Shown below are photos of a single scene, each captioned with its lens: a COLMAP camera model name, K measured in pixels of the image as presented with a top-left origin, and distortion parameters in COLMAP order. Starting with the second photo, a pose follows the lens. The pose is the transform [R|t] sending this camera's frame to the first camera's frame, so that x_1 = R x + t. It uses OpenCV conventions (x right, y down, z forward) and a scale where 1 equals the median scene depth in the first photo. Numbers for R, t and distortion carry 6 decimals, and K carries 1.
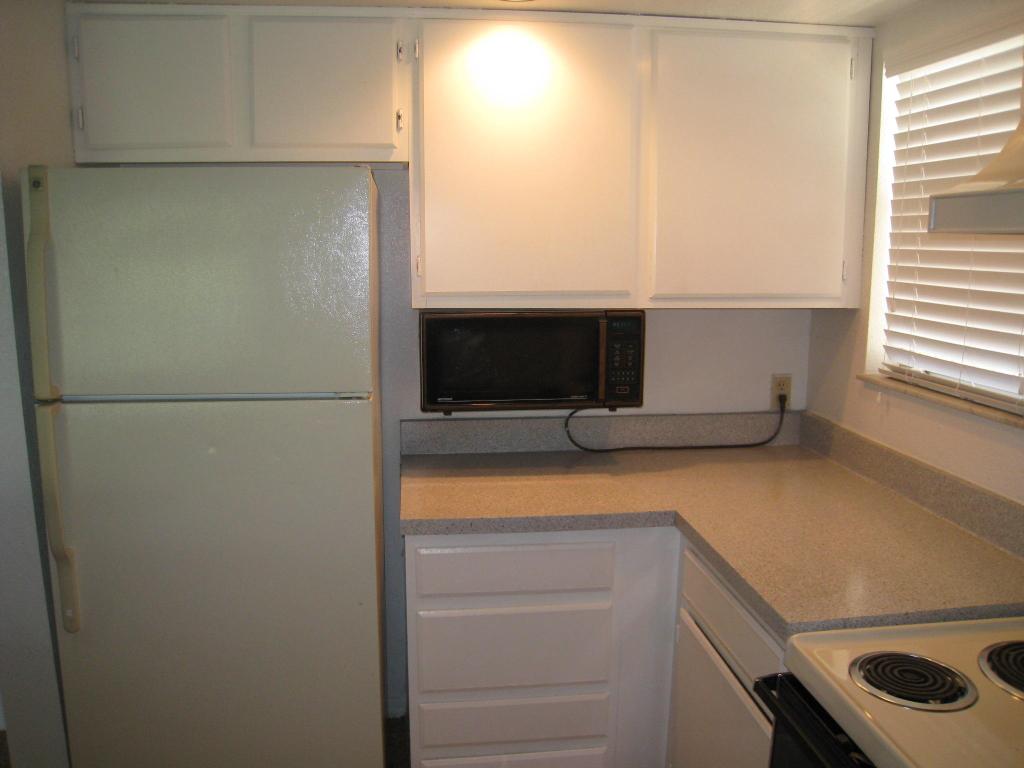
lens RADIAL K [[860.5, 0, 511.3], [0, 860.5, 388.0], [0, 0, 1]] dist [-0.140750, 0.079822]
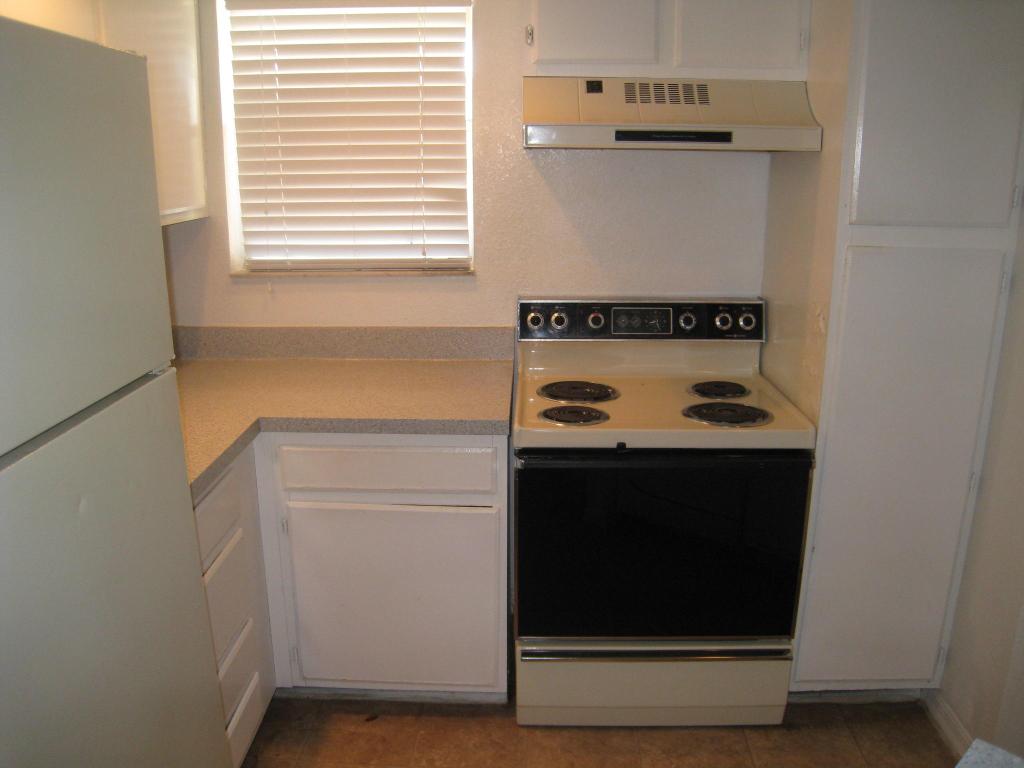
lens RADIAL K [[860.5, 0, 508.8], [0, 860.5, 380.4], [0, 0, 1]] dist [-0.140750, 0.079822]
pose [[0.167119, -0.252528, 0.953048, -0.712348], [0.164990, 0.960174, 0.225485, -0.079740], [-0.972034, 0.119560, 0.202128, 0.459100]]
